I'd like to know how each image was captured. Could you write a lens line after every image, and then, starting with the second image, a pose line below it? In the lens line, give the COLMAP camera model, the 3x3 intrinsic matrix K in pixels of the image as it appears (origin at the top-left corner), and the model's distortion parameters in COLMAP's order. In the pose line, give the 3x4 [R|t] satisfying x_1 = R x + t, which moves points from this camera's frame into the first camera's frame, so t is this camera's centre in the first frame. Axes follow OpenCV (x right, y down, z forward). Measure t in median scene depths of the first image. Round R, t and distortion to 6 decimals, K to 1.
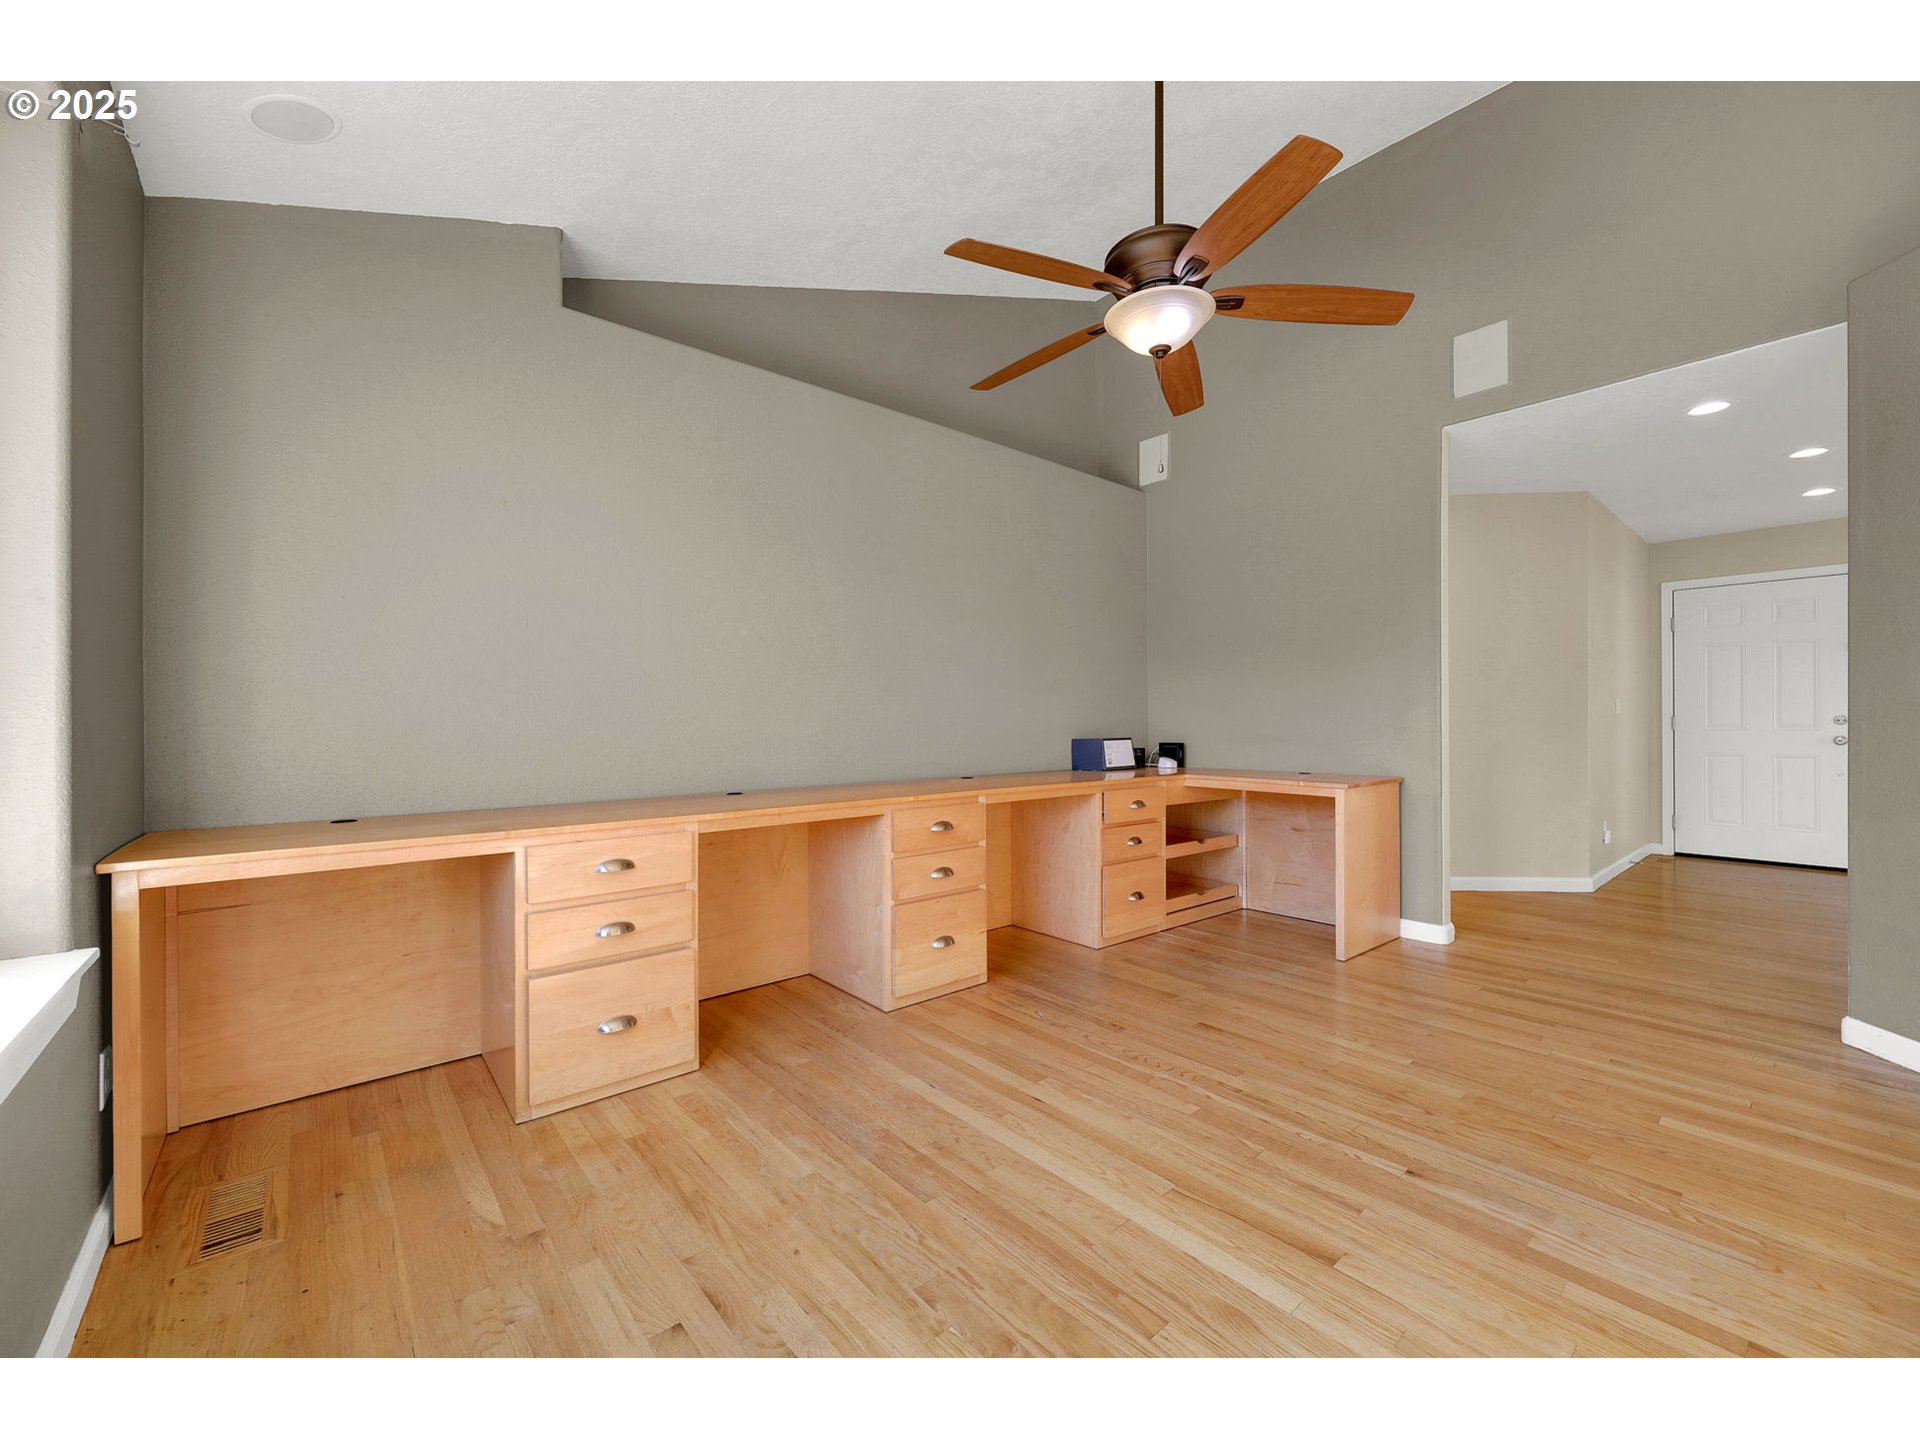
lens RADIAL K [[775.2, 0, 969.4], [0, 775.2, 723.2], [0, 0, 1]] dist [-0.000274, -0.000026]
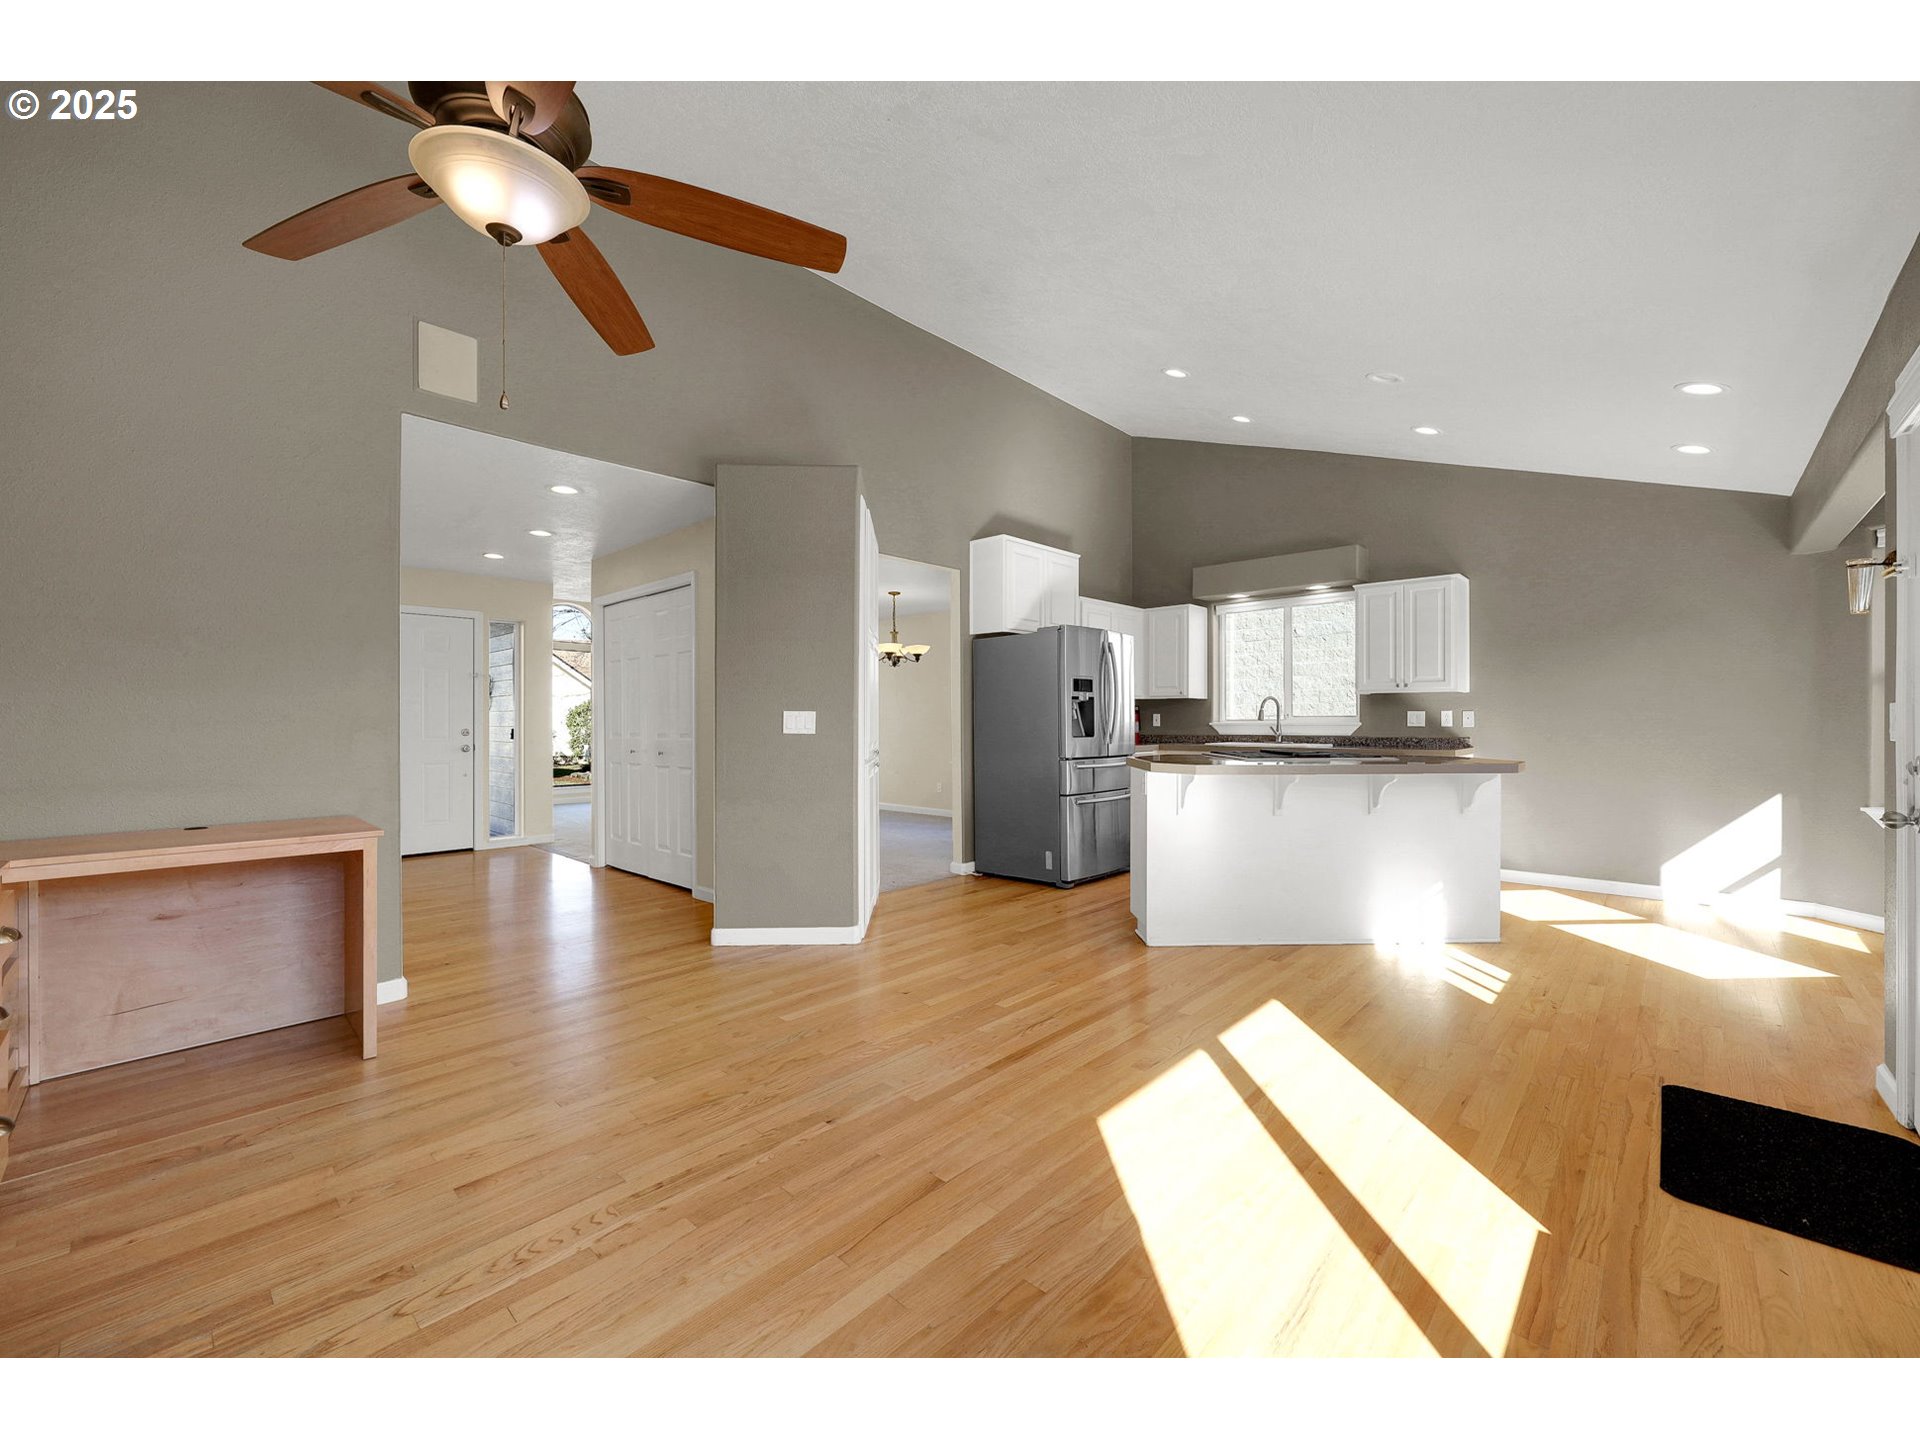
lens RADIAL K [[775.2, 0, 969.4], [0, 775.2, 723.2], [0, 0, 1]] dist [-0.000274, -0.000026]
pose [[-0.113084, -0.001402, 0.993584, -0.515424], [0.002981, 0.999994, 0.001750, -0.042551], [-0.993581, 0.003160, -0.113079, 0.692766]]
